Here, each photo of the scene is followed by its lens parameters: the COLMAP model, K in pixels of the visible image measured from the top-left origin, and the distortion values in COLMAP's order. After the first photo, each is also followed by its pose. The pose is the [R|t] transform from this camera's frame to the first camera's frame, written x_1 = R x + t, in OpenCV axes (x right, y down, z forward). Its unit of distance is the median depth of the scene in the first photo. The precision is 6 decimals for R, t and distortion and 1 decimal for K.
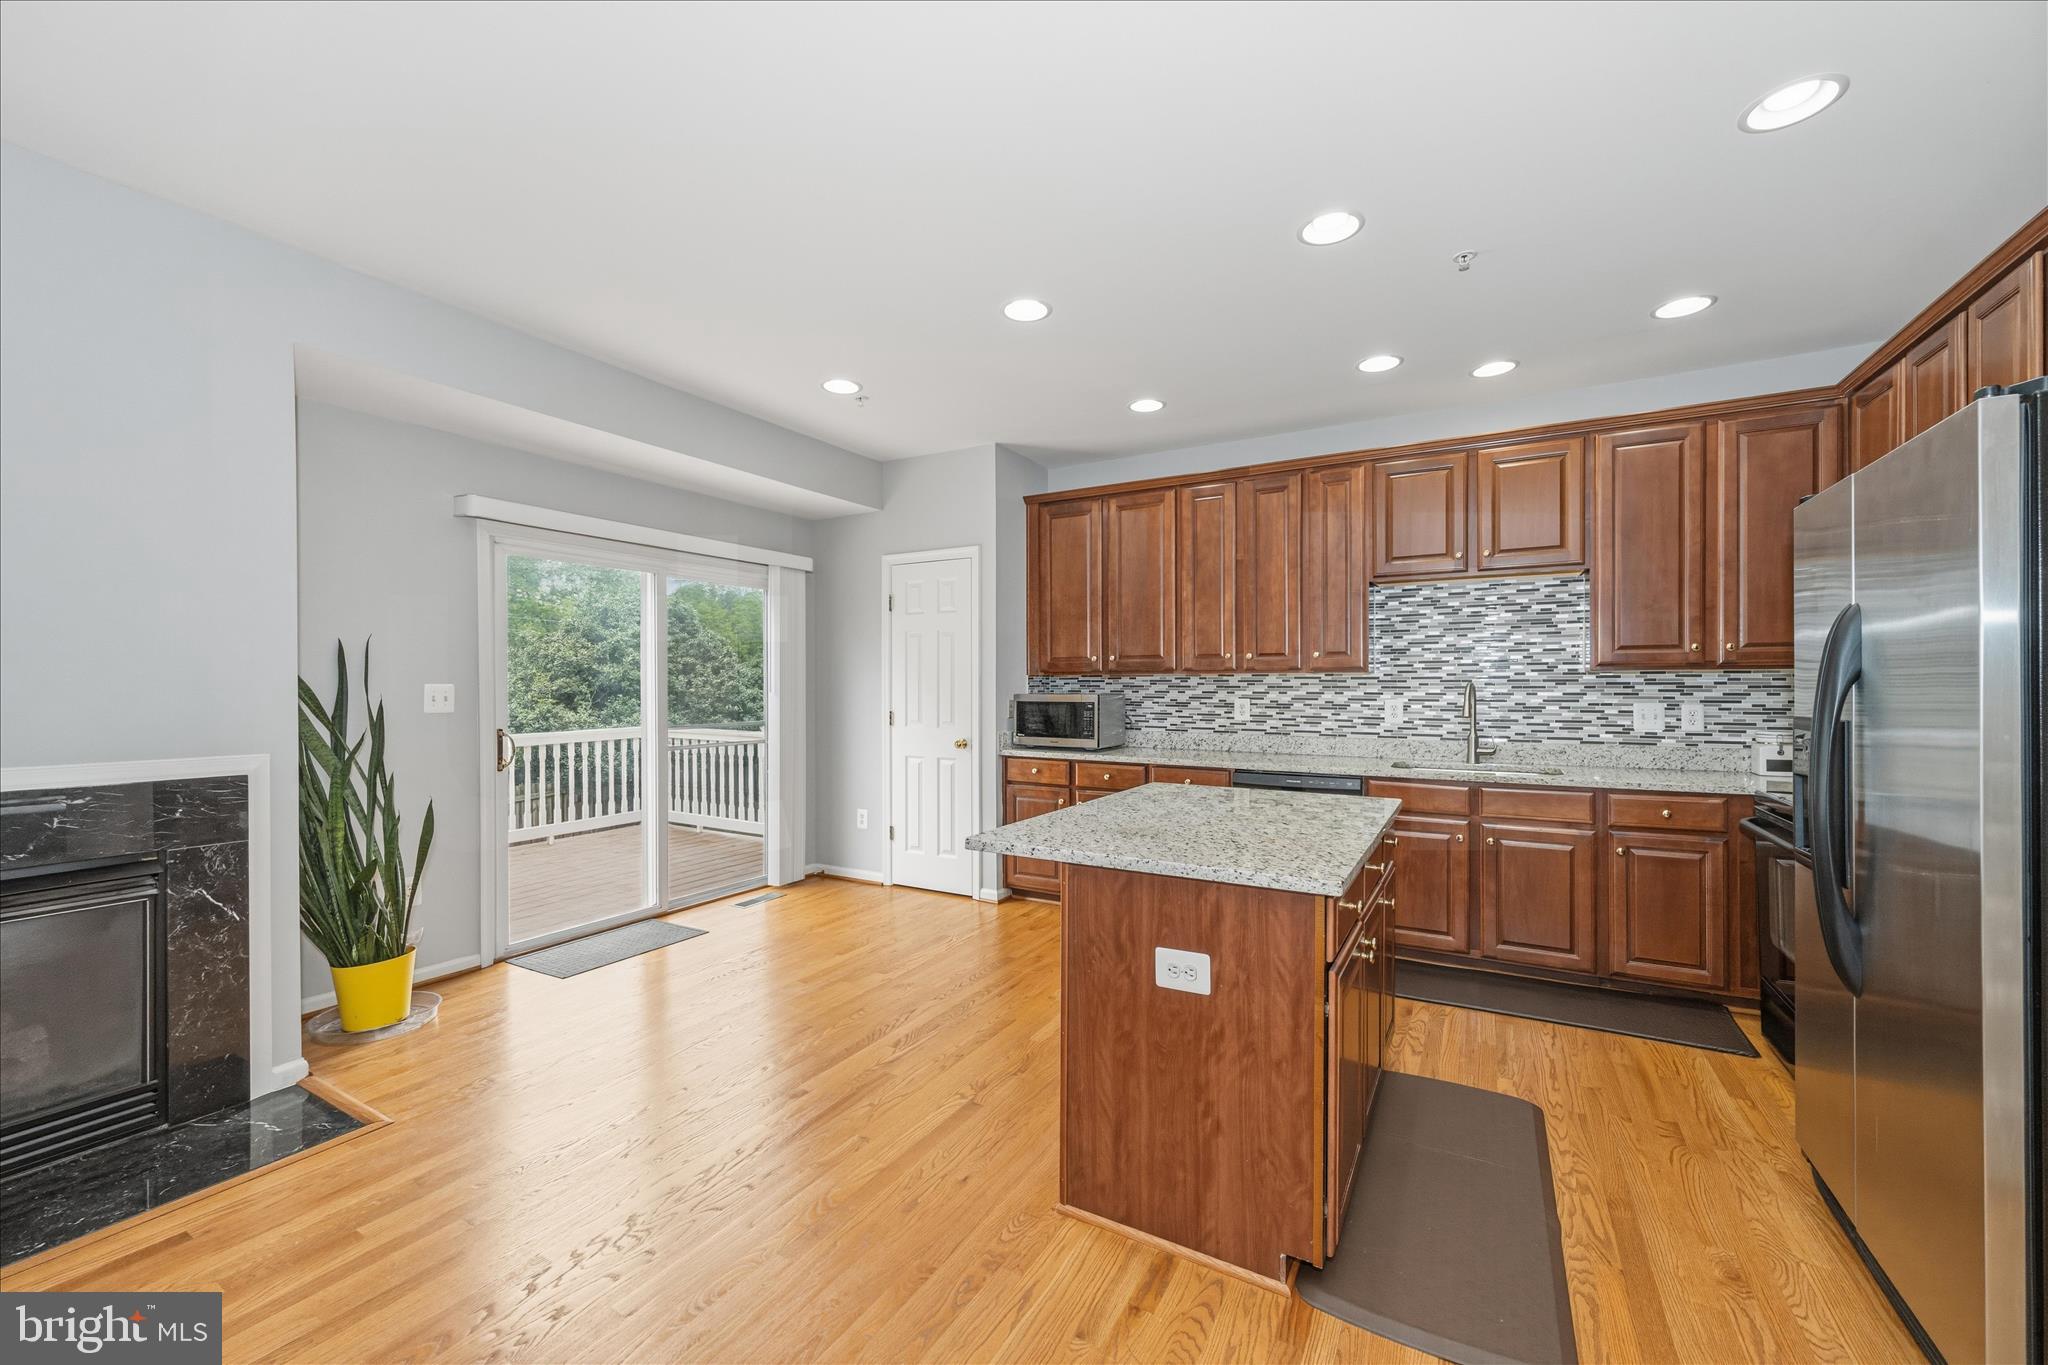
lens RADIAL K [[806.2, 0, 1022.9], [0, 806.2, 686.6], [0, 0, 1]] dist [-0.001688, 0.000305]
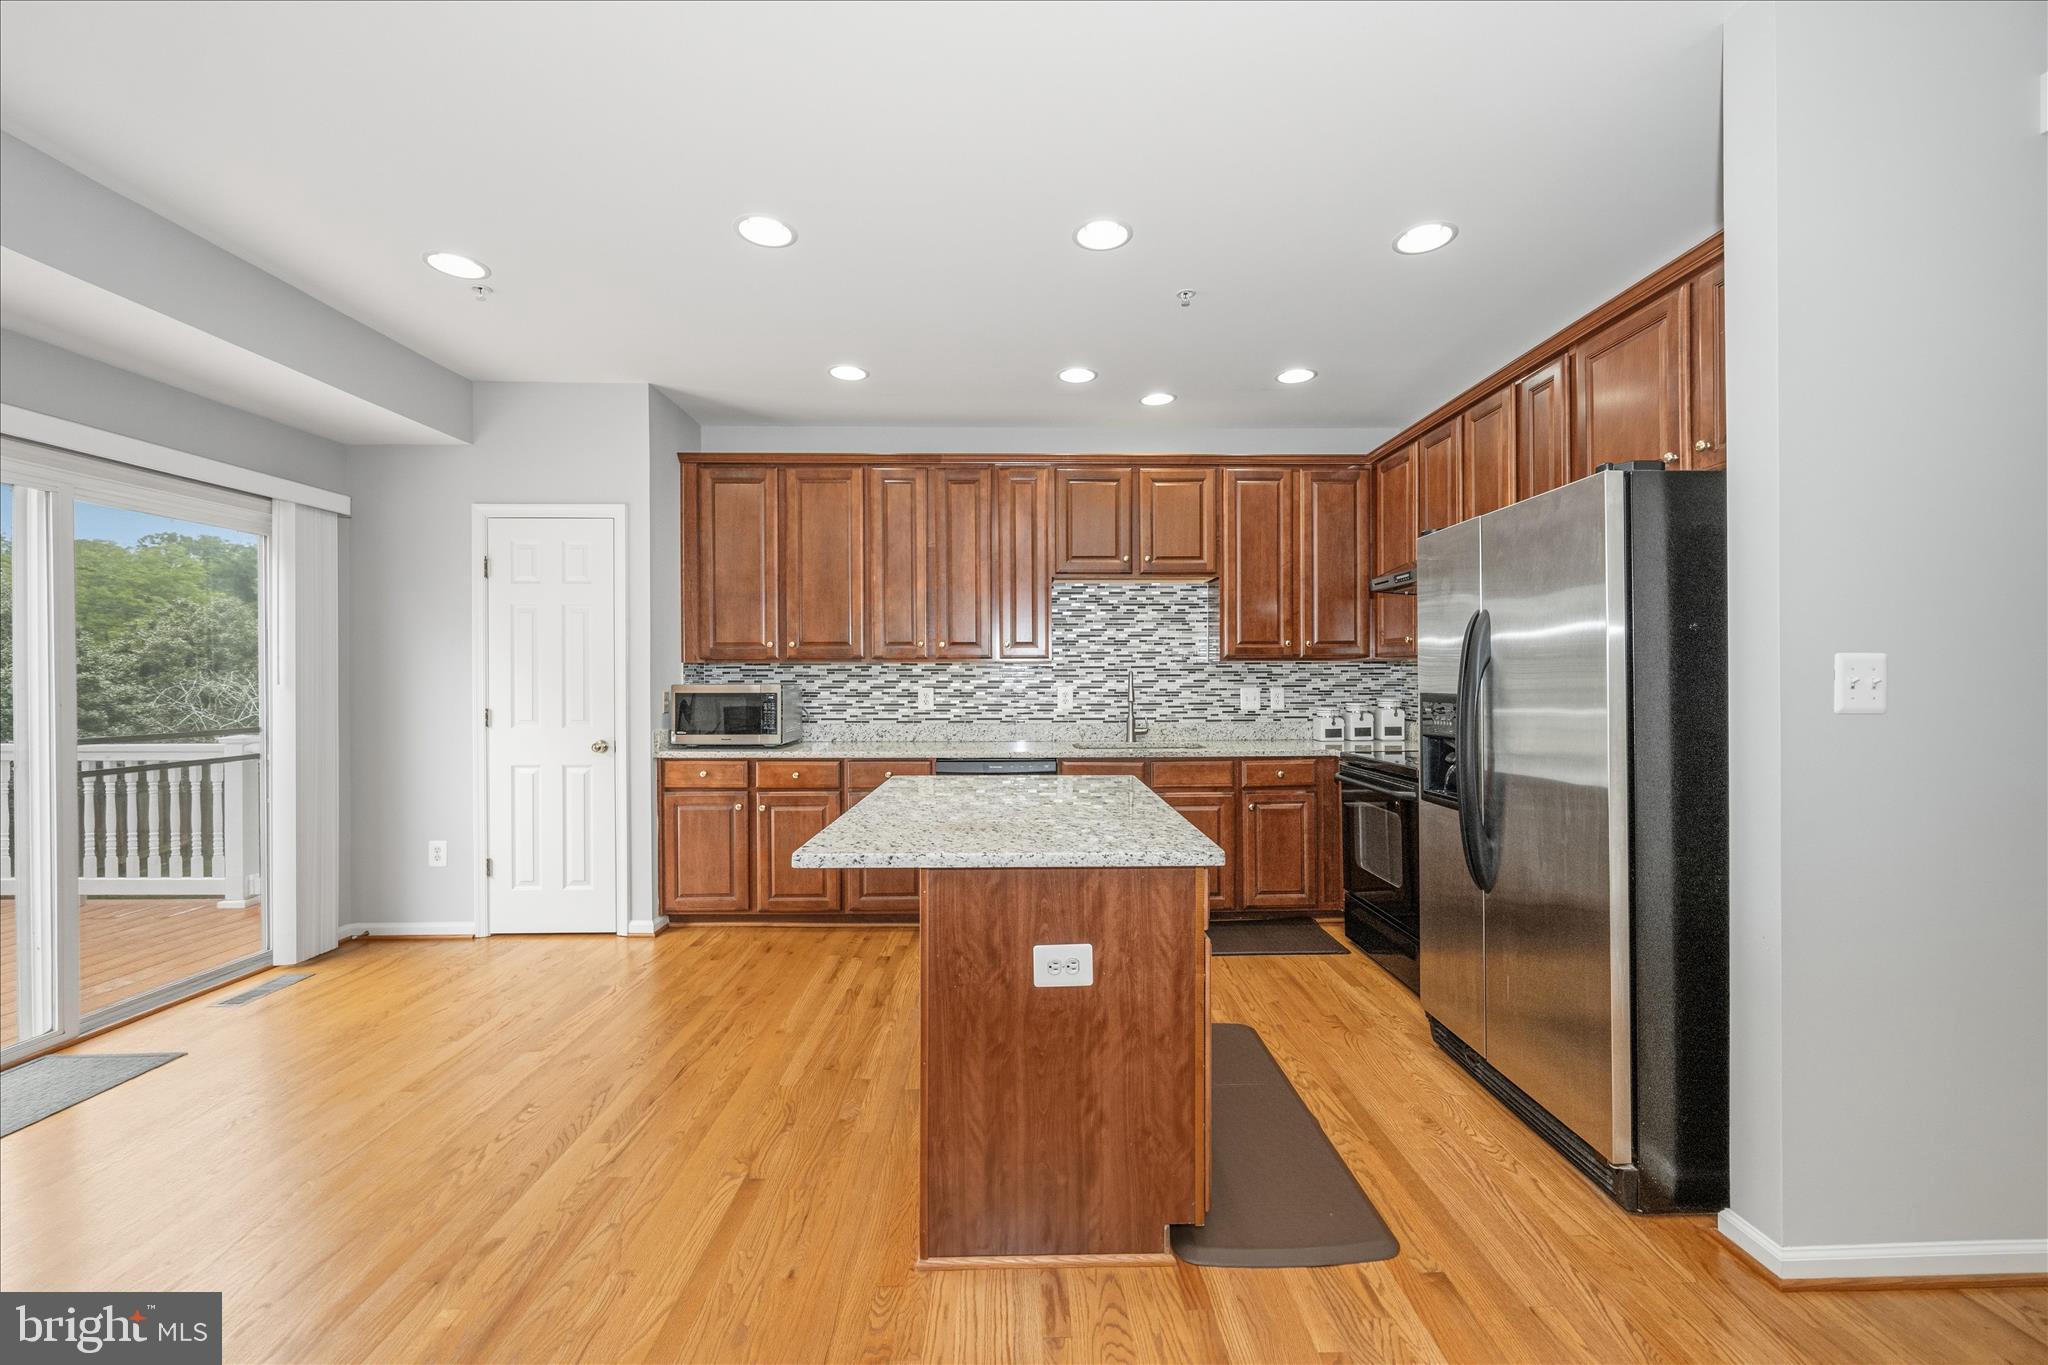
lens RADIAL K [[806.2, 0, 1040.1], [0, 806.2, 679.6], [0, 0, 1]] dist [-0.001688, 0.000305]
pose [[0.853092, -0.002600, 0.521754, -0.139201], [0.003607, 0.999993, -0.000915, 0.006986], [-0.521748, 0.002662, 0.853095, 0.087628]]
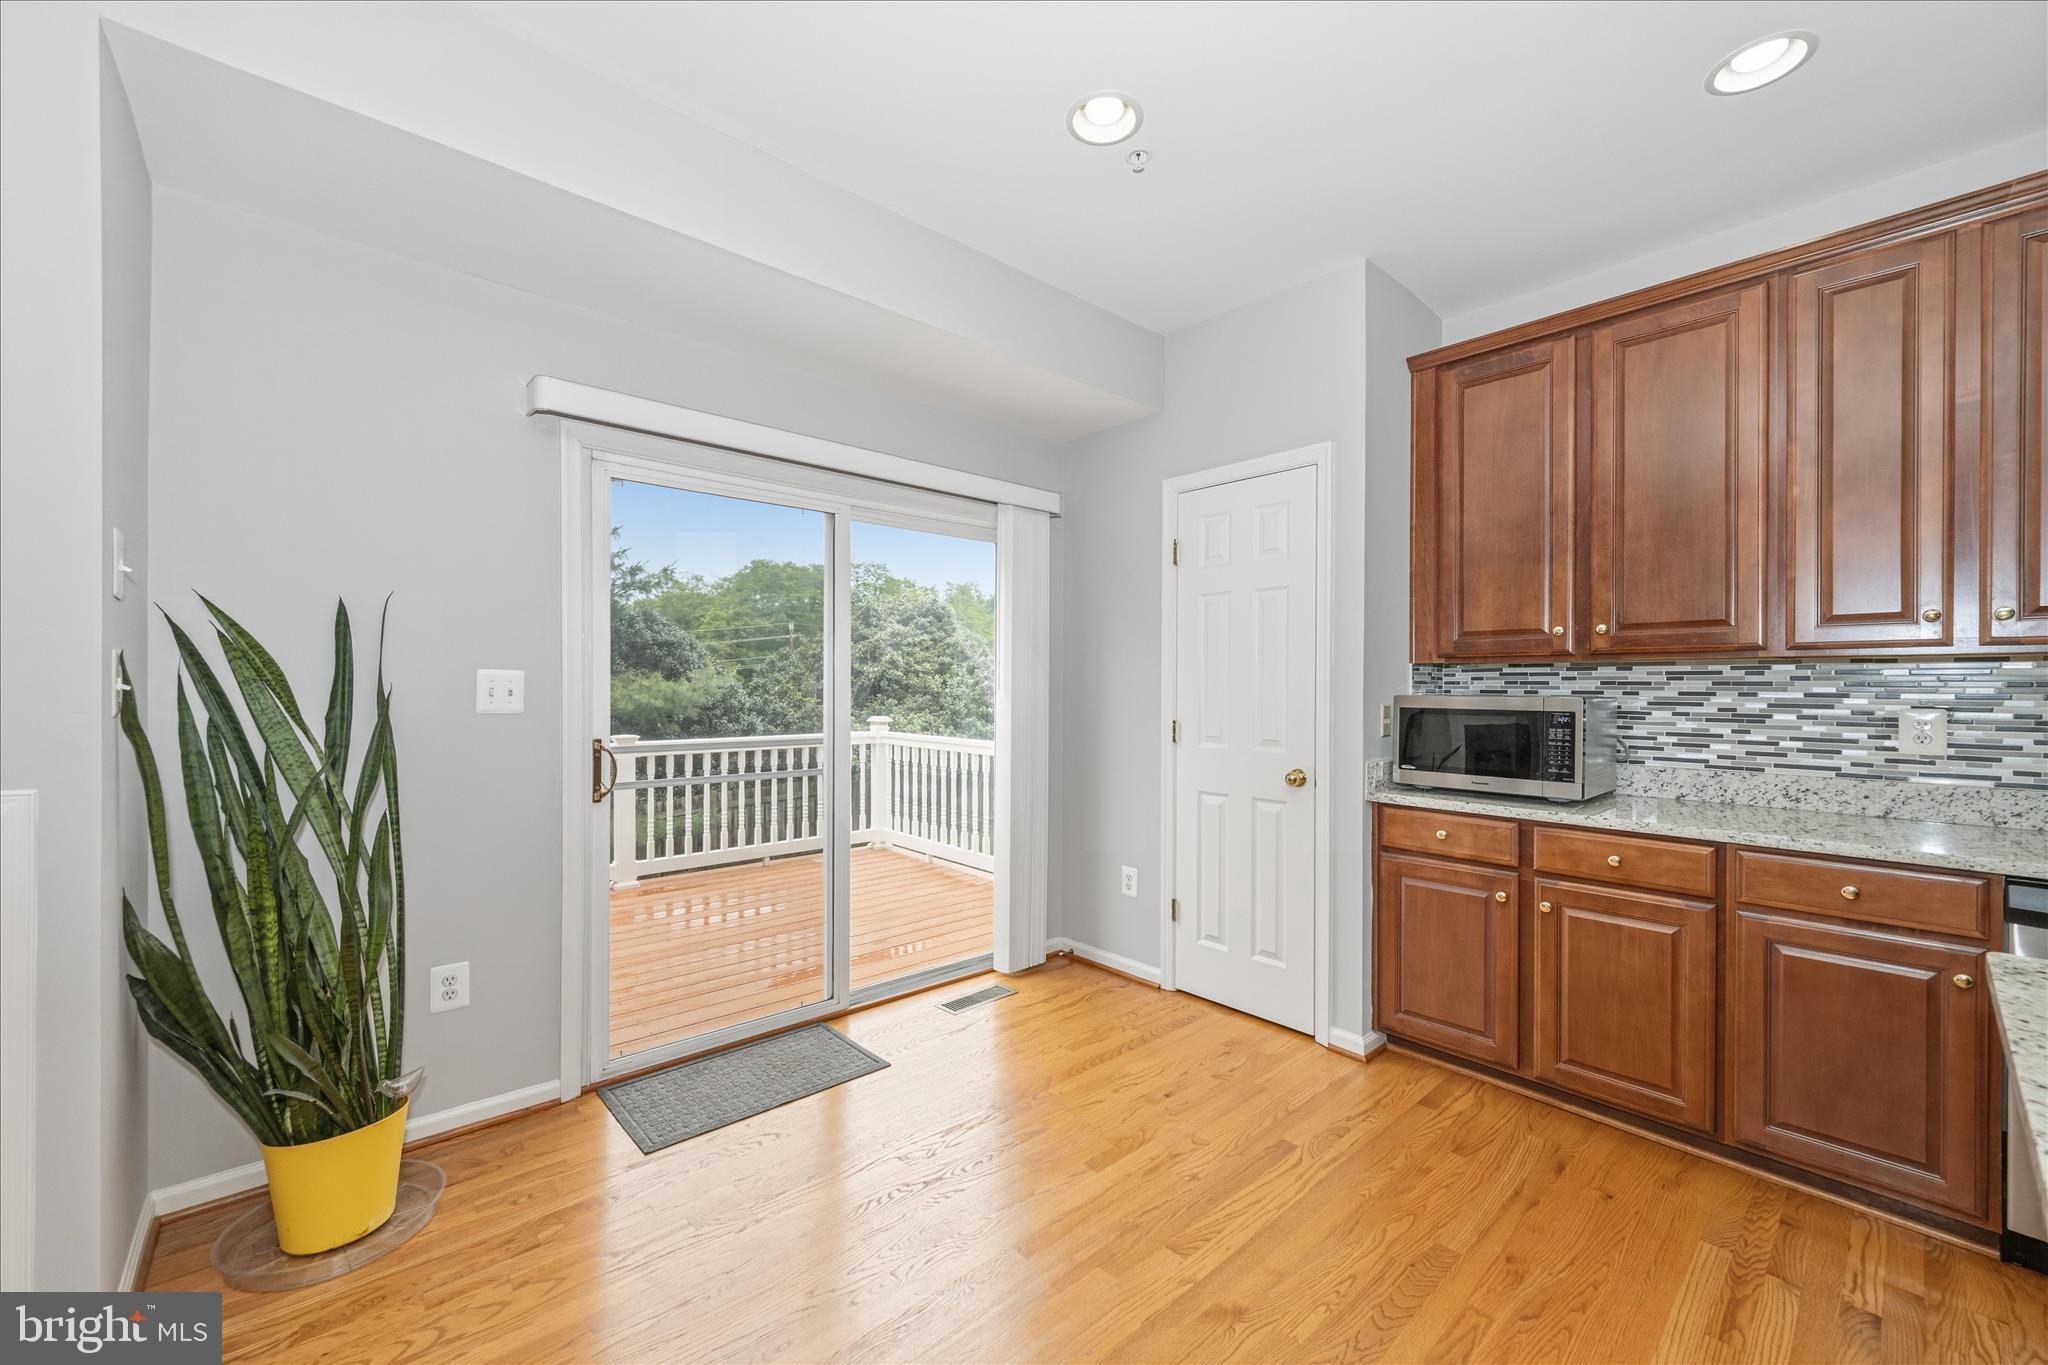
lens RADIAL K [[806.2, 0, 1026.0], [0, 806.2, 690.4], [0, 0, 1]] dist [-0.001688, 0.000305]
pose [[0.951887, 0.007852, -0.306348, -0.096880], [-0.007819, 0.999969, 0.001336, 0.008254], [0.306349, 0.001124, 0.951919, 0.423356]]
